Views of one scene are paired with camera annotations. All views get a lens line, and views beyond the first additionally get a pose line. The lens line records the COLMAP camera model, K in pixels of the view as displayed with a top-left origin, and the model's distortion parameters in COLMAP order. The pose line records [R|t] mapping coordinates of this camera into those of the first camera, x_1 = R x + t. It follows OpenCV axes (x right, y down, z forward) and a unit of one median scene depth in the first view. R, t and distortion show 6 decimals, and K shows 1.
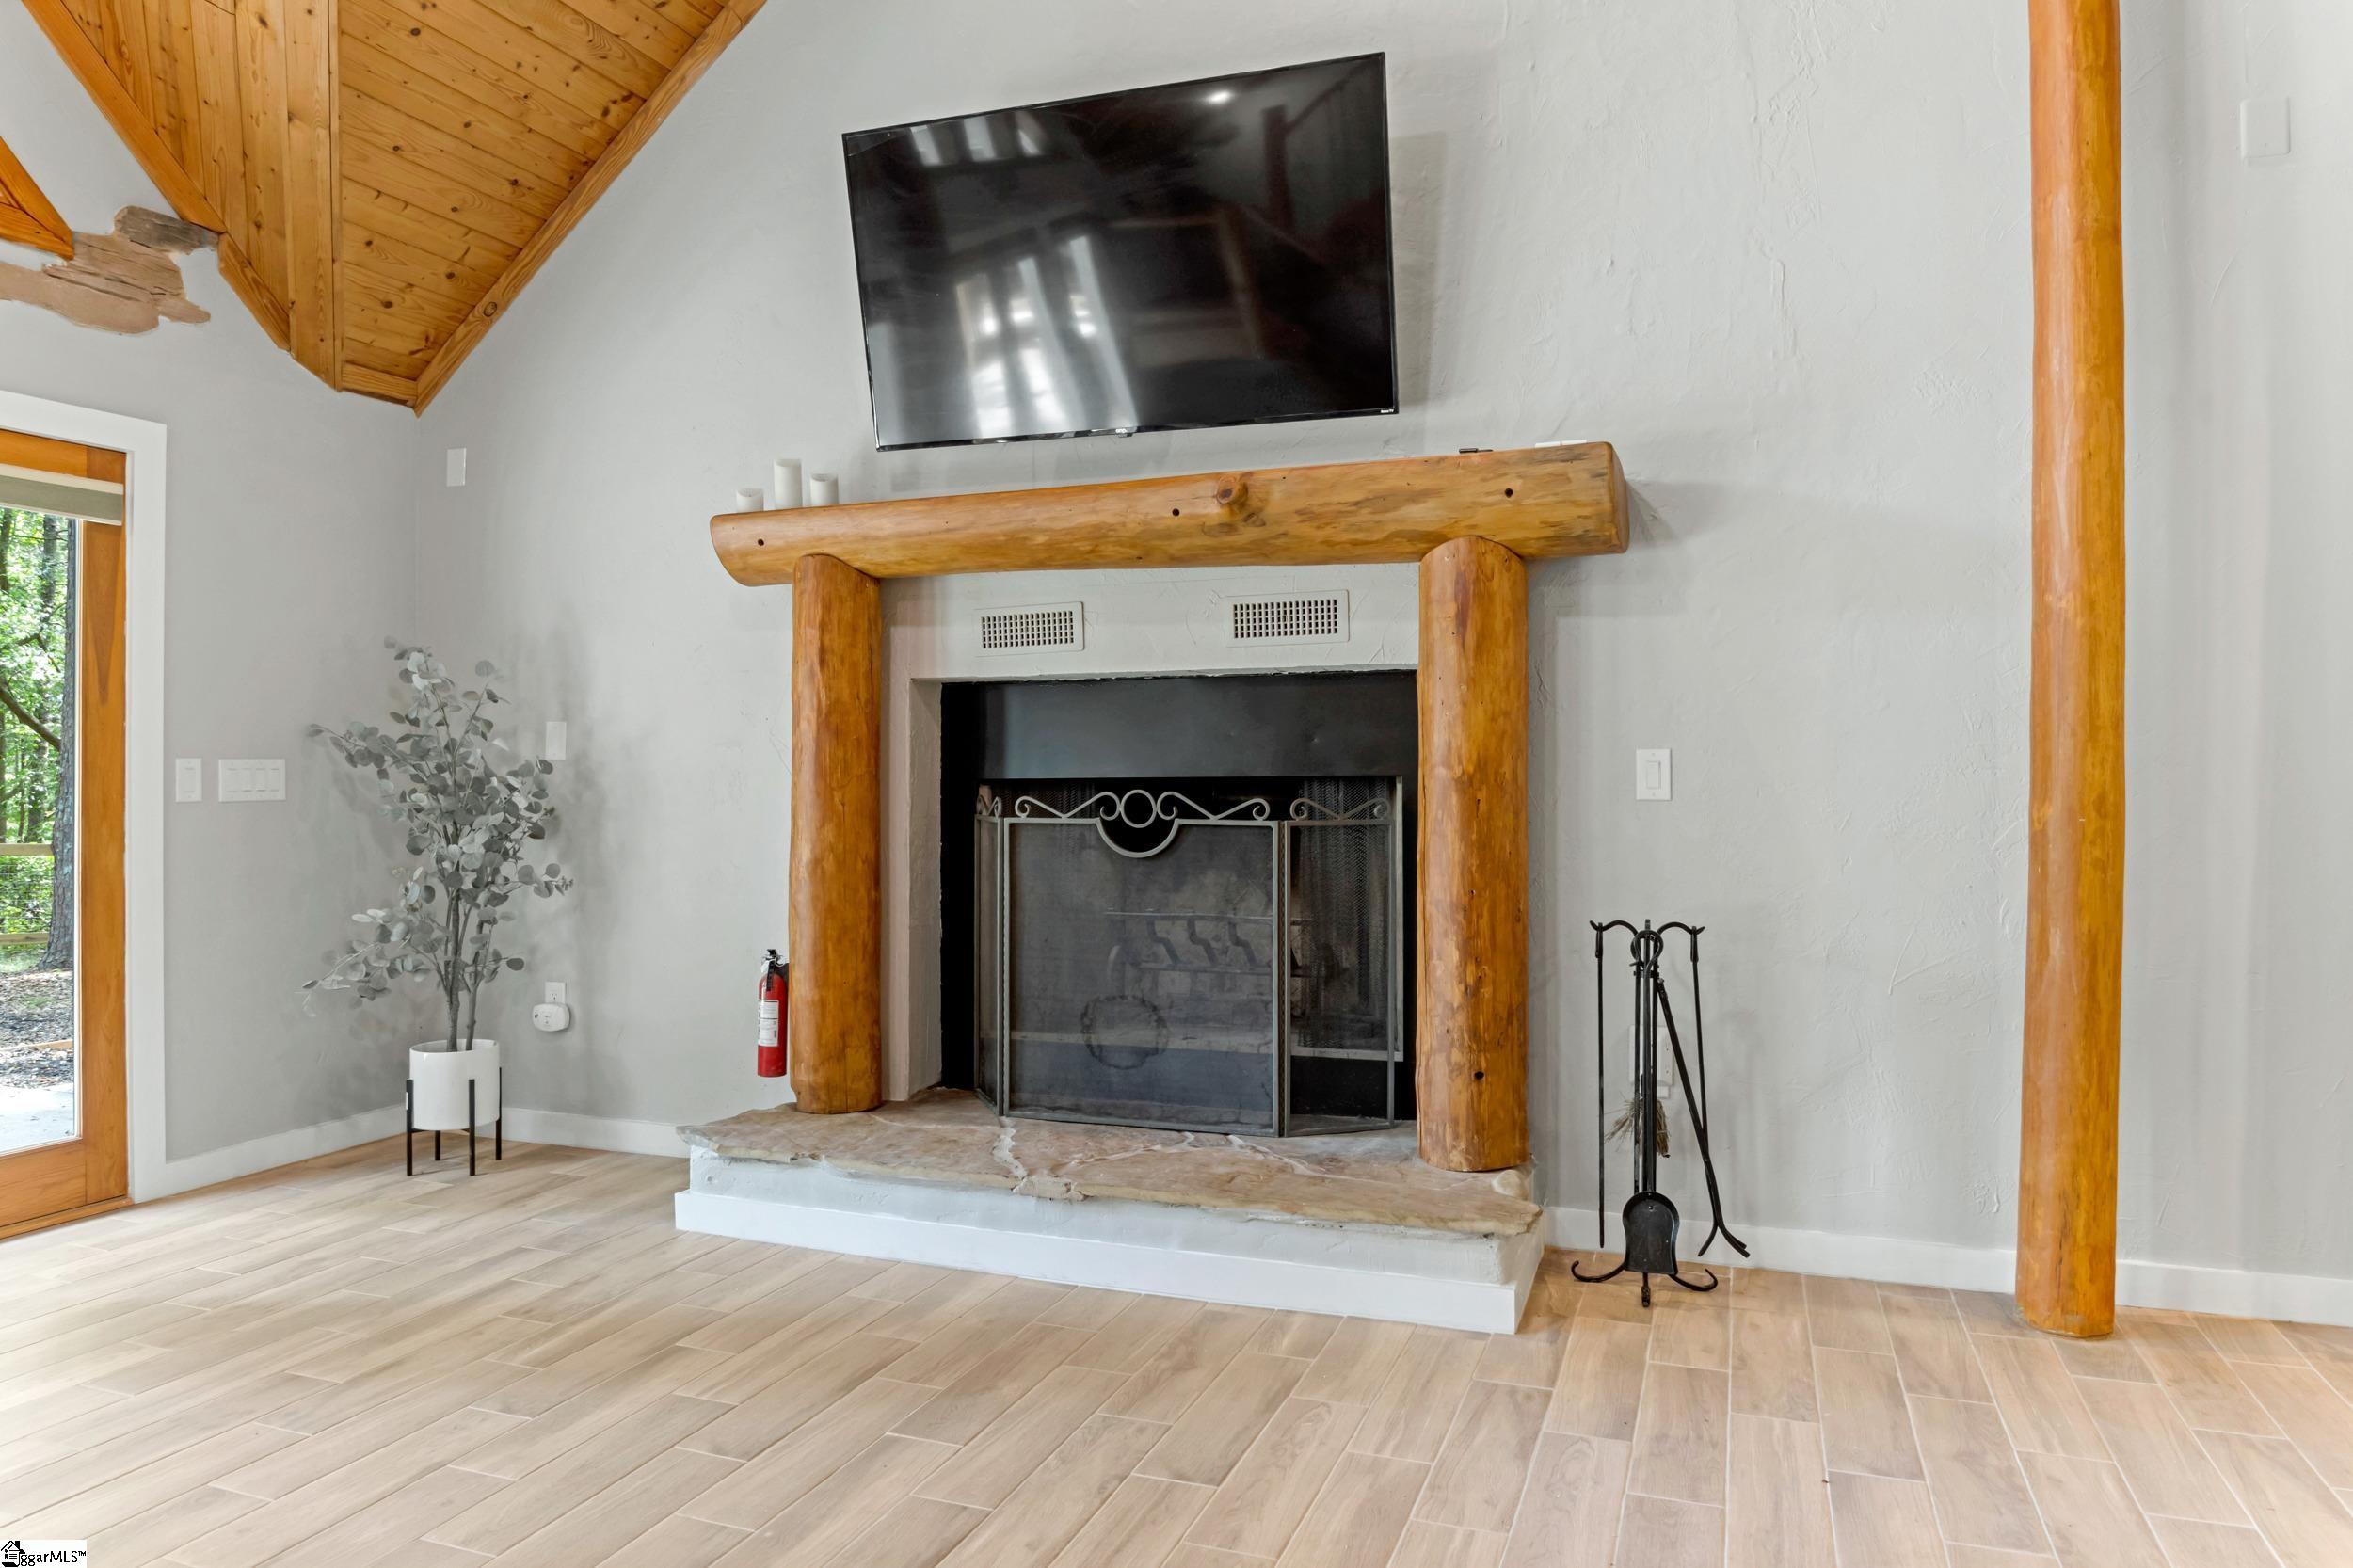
lens RADIAL K [[1528.1, 0, 1174.6], [0, 1528.1, 777.9], [0, 0, 1]] dist [-0.037287, -0.001108]
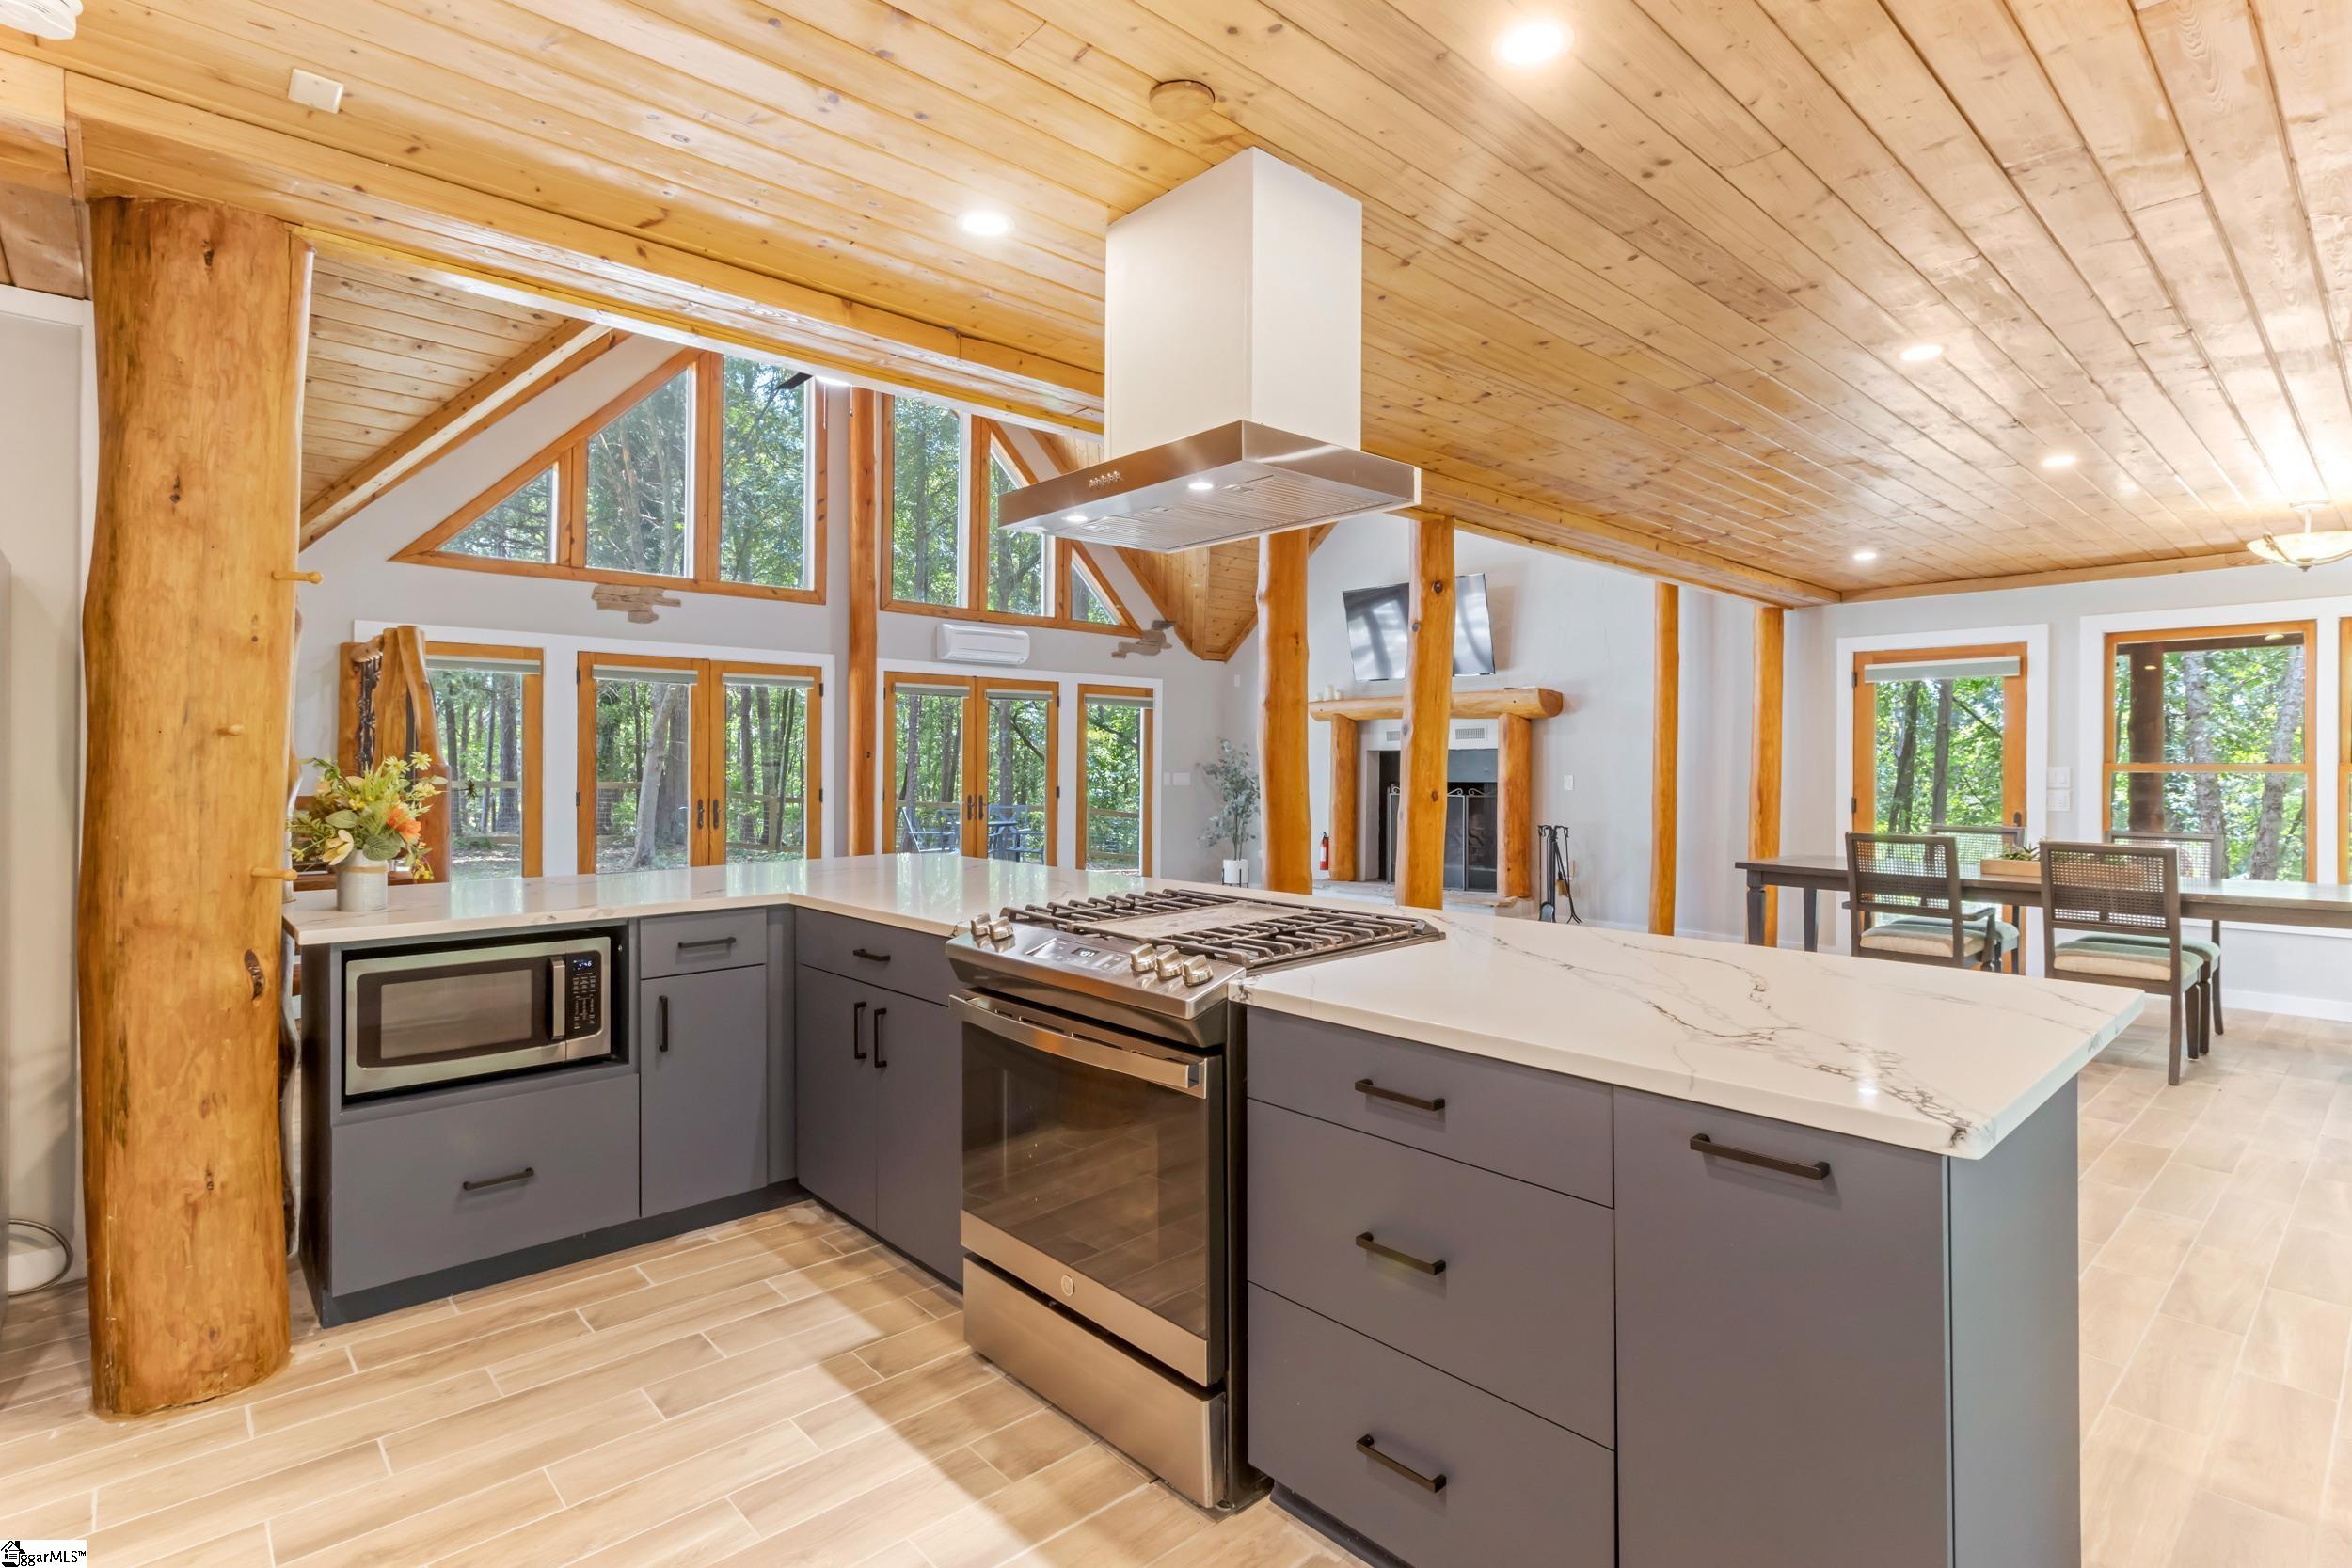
lens RADIAL K [[1142.4, 0, 1222.9], [0, 1142.4, 769.4], [0, 0, 1]] dist [-0.002807, 0.003040]
pose [[0.903927, 0.007318, -0.427624, 0.630511], [-0.008517, 0.999963, -0.000891, -0.020680], [0.427602, 0.004447, 0.903956, -1.416818]]
